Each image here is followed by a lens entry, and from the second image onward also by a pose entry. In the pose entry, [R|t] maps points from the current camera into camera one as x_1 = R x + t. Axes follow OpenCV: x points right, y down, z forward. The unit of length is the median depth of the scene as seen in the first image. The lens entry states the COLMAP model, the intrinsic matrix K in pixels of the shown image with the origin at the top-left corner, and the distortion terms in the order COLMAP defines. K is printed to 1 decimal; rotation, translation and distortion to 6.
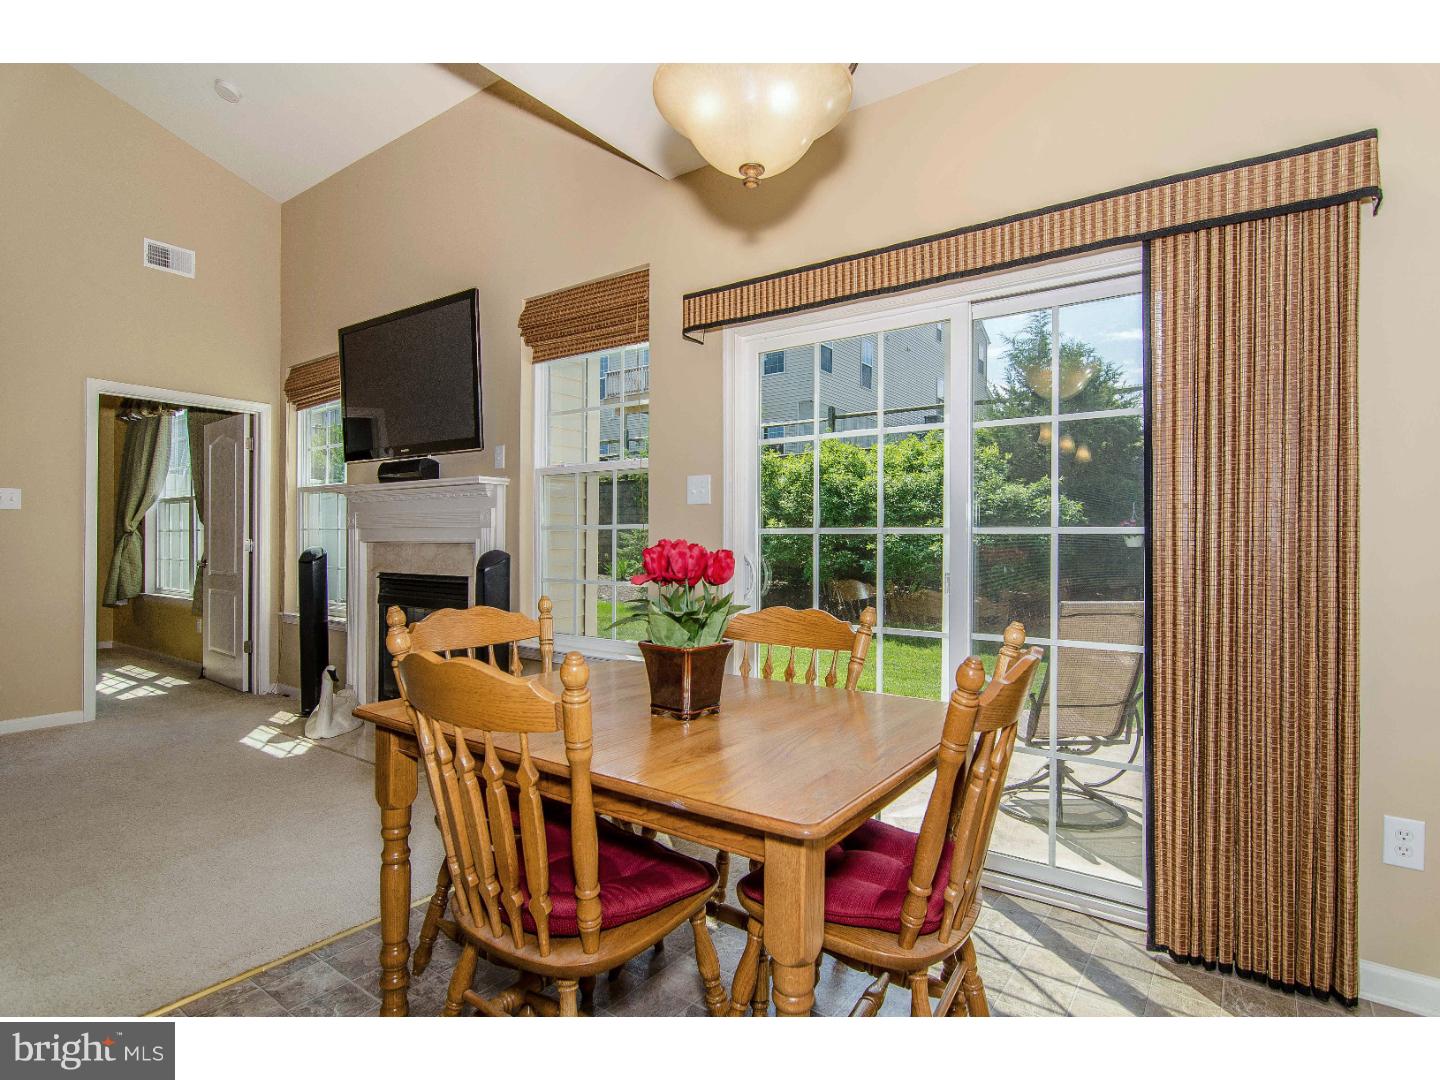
lens RADIAL K [[744.0, 0, 720.0], [0, 744.0, 540.0], [0, 0, 1]] dist [-0.001691, -0.000653]
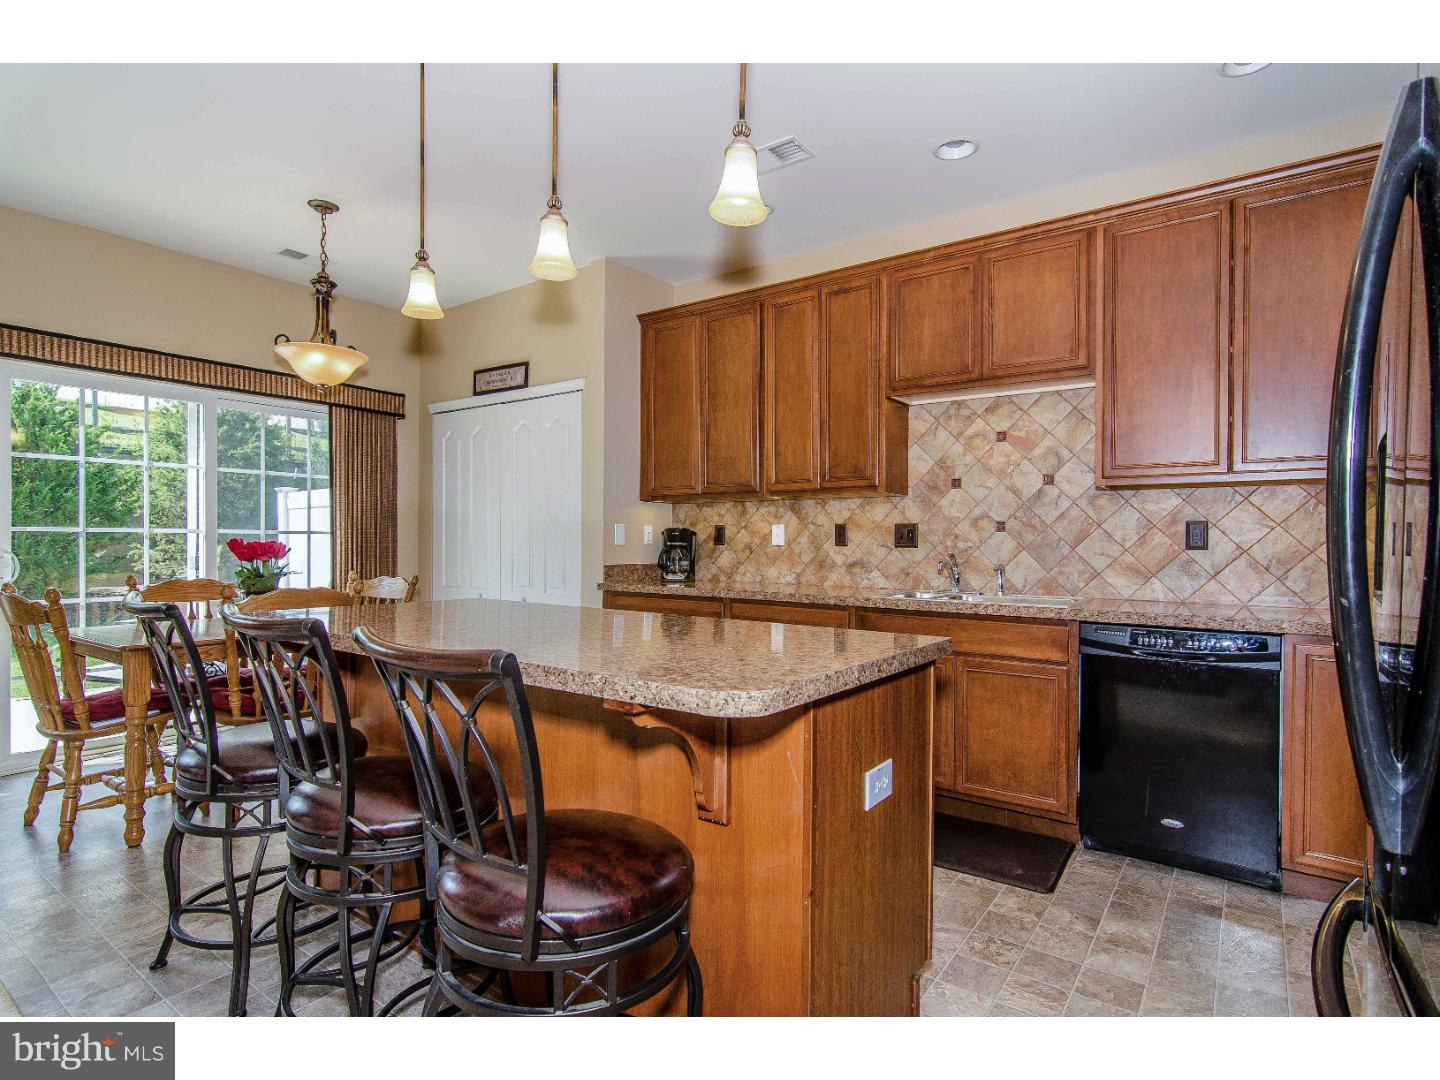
lens RADIAL K [[744.0, 0, 720.0], [0, 744.0, 540.0], [0, 0, 1]] dist [-0.001691, -0.000653]
pose [[0.008106, -0.009980, 0.999917, -1.869119], [-0.009321, 0.999906, 0.010055, -0.027908], [-0.999924, -0.009401, 0.008012, -0.234286]]
